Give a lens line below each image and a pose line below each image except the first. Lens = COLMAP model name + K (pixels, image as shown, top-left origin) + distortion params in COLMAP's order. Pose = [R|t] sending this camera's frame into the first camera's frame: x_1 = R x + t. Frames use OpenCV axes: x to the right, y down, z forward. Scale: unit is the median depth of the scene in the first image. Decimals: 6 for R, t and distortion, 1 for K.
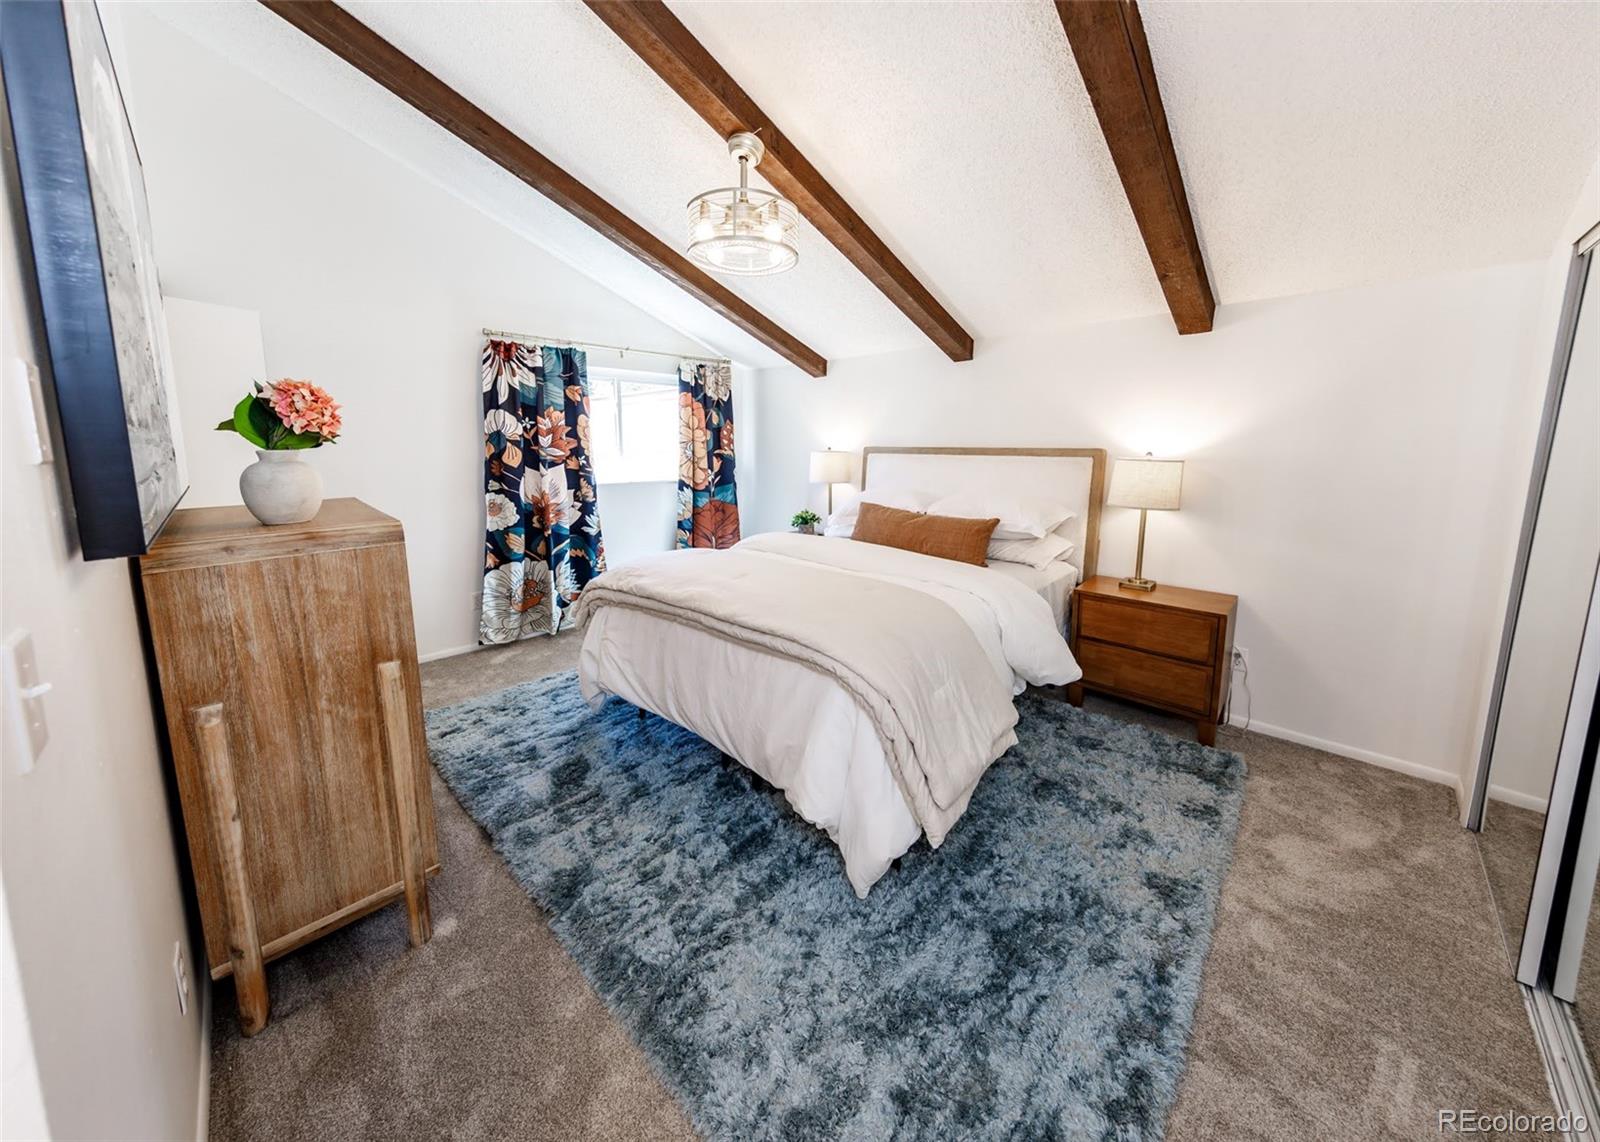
lens RADIAL K [[525.9, 0, 804.1], [0, 525.9, 506.5], [0, 0, 1]] dist [-0.001050, -0.000239]
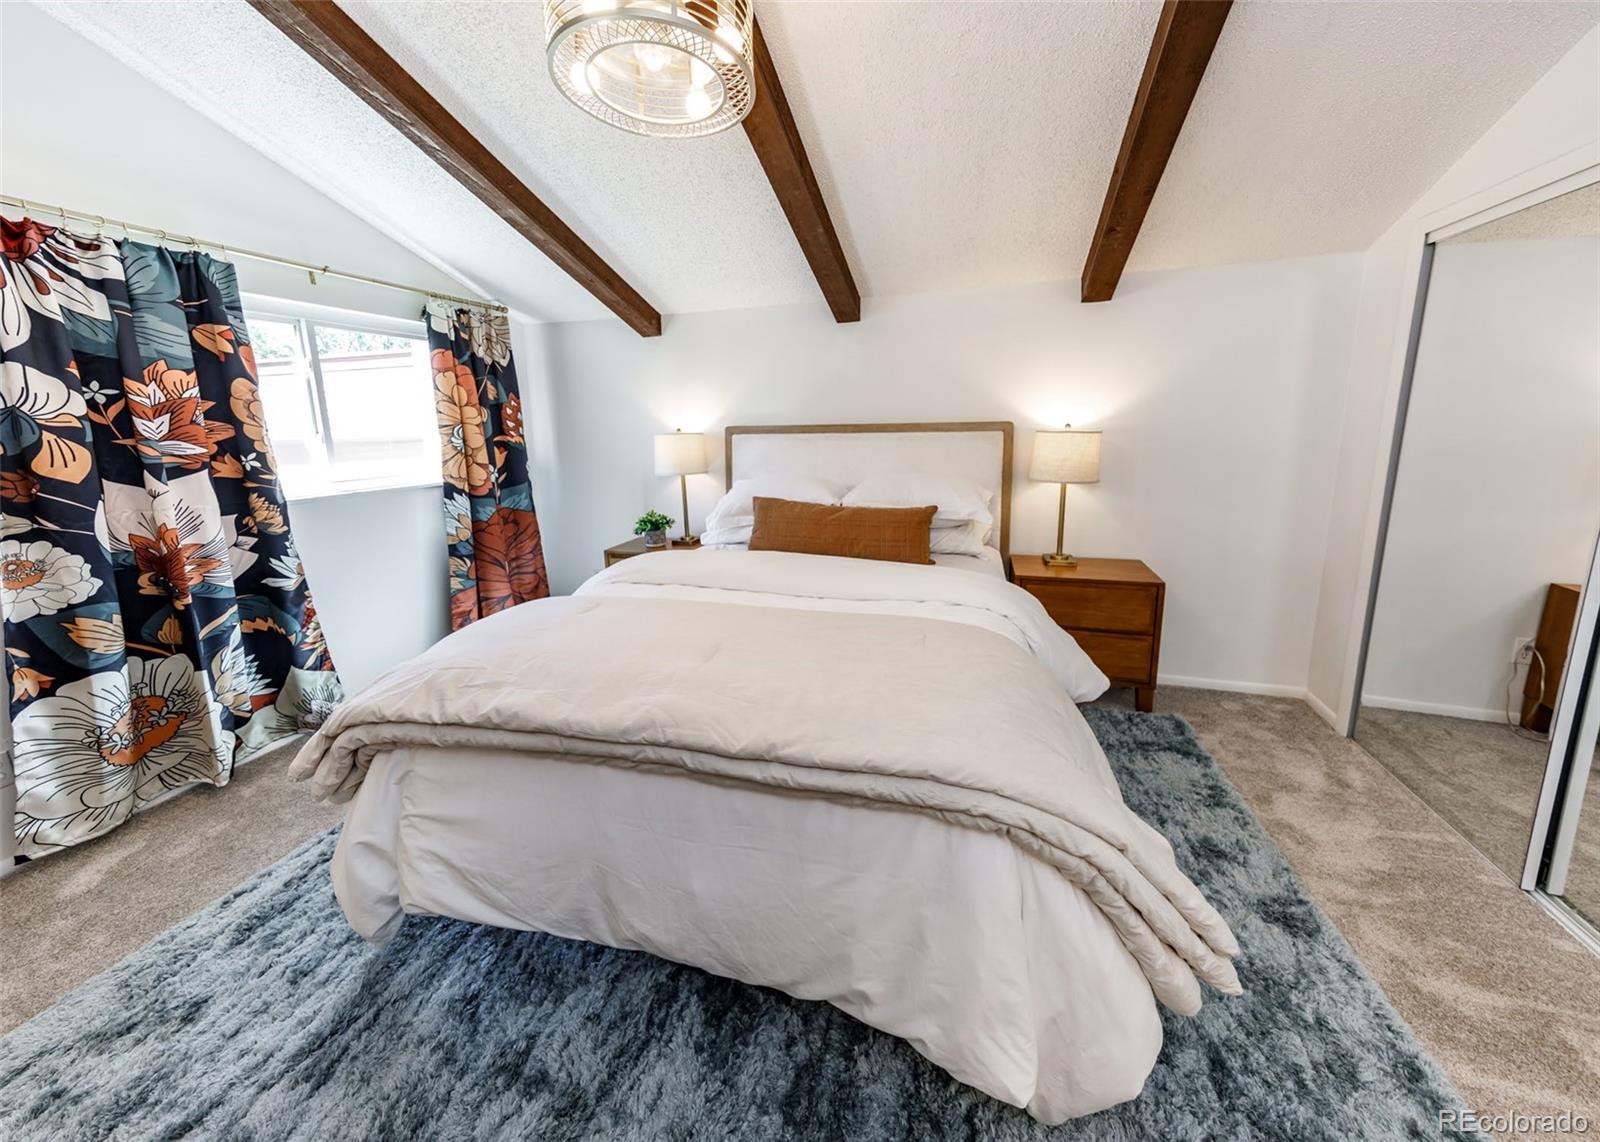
lens RADIAL K [[525.9, 0, 804.1], [0, 525.9, 506.5], [0, 0, 1]] dist [-0.001050, -0.000239]
pose [[0.893414, -0.088737, 0.440383, -0.151497], [0.073410, 0.995958, 0.051758, -0.026751], [-0.443196, -0.013913, 0.896317, 0.248164]]
